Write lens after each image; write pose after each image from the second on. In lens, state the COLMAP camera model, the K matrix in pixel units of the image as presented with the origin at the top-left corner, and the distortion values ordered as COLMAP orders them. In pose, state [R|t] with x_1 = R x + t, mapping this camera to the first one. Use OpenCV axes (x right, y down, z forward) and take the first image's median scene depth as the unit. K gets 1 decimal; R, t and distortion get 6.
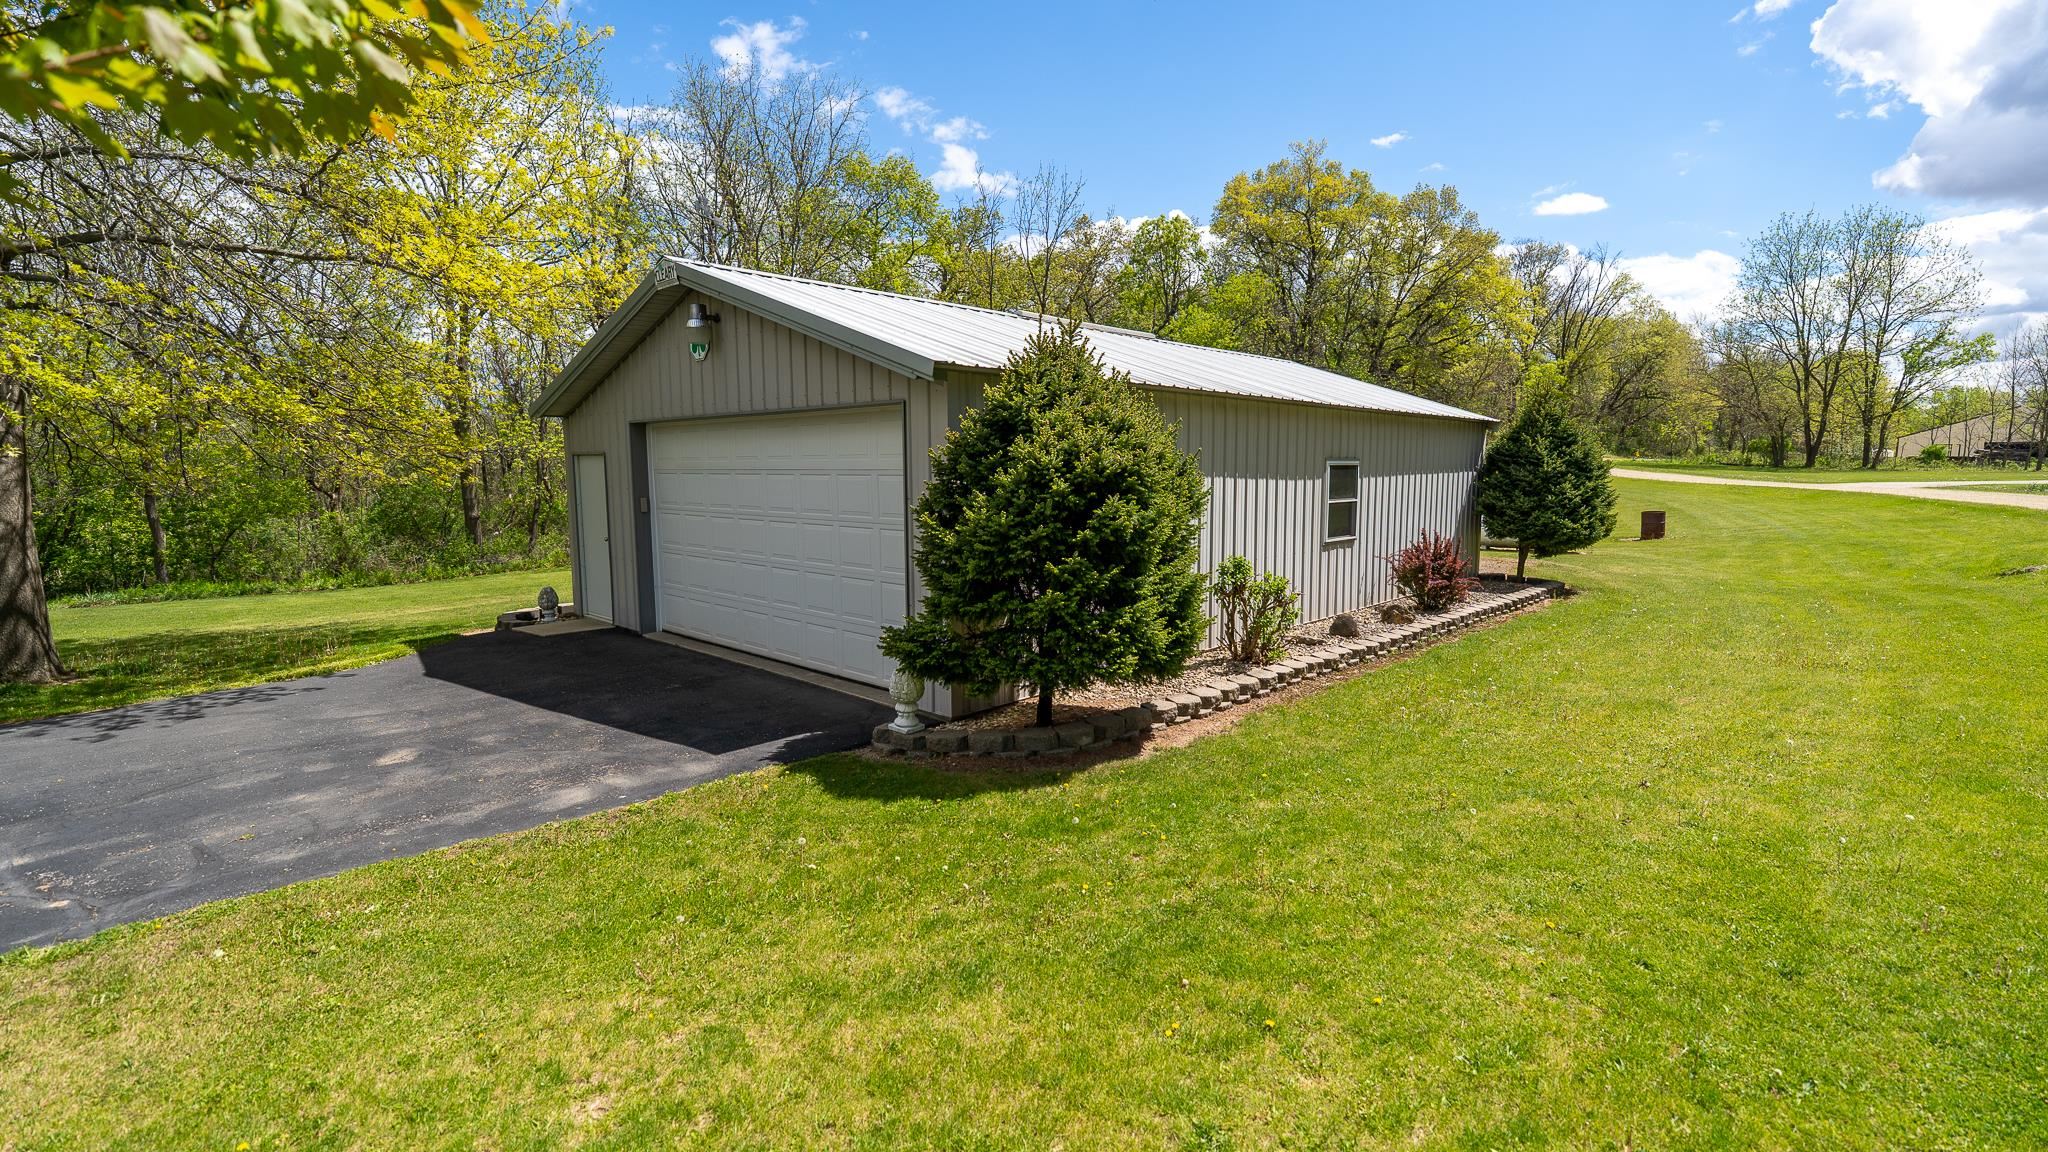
lens RADIAL K [[921.8, 0, 1024.0], [0, 921.8, 576.0], [0, 0, 1]] dist [-0.003310, -0.000153]
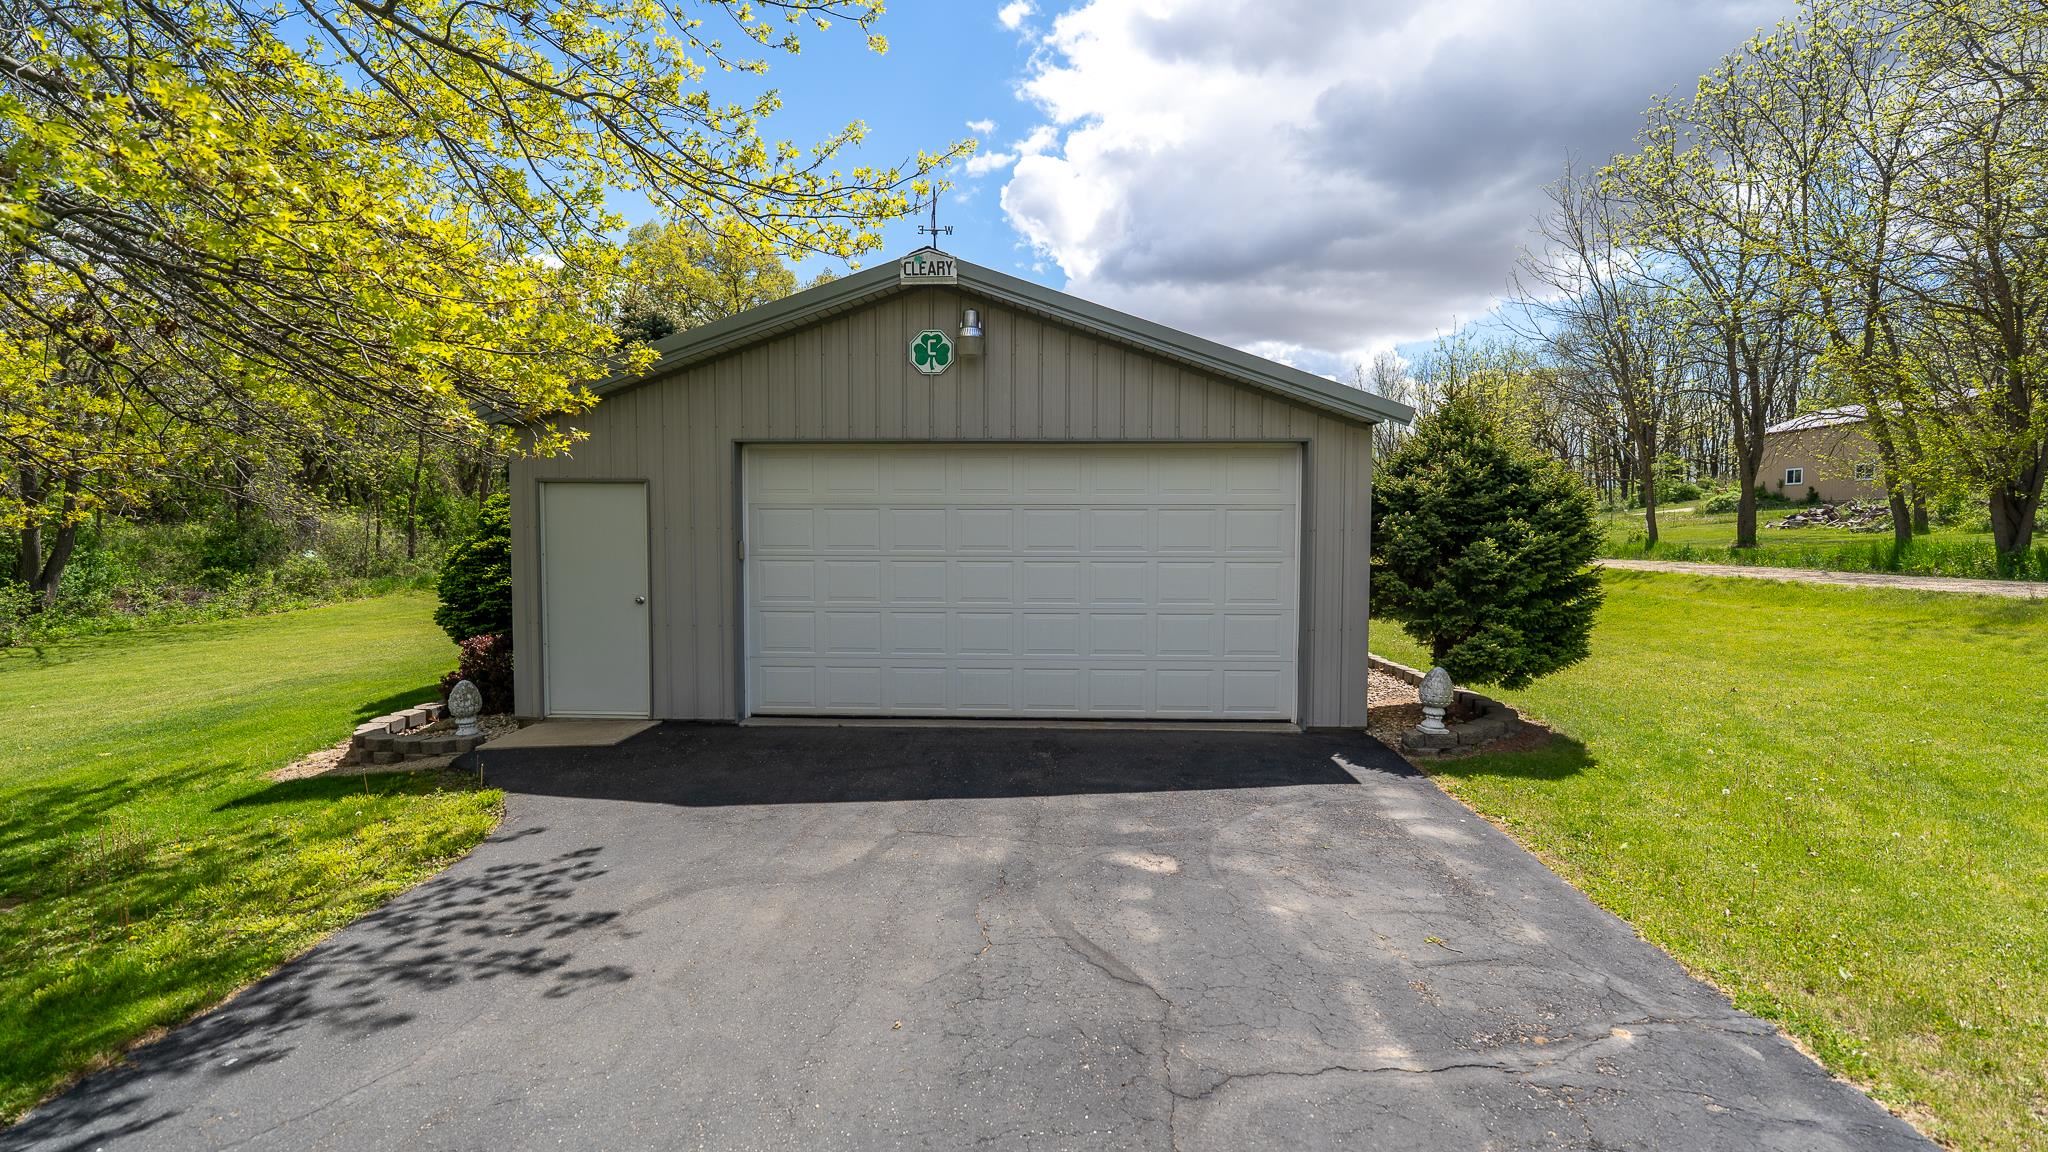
lens RADIAL K [[936.1, 0, 1046.7], [0, 936.1, 574.6], [0, 0, 1]] dist [0.044608, -0.000002]
pose [[0.739547, -0.032880, 0.672301, -0.987679], [0.078389, 0.996217, -0.037509, -0.014225], [-0.668525, 0.080441, 0.739327, 0.361581]]
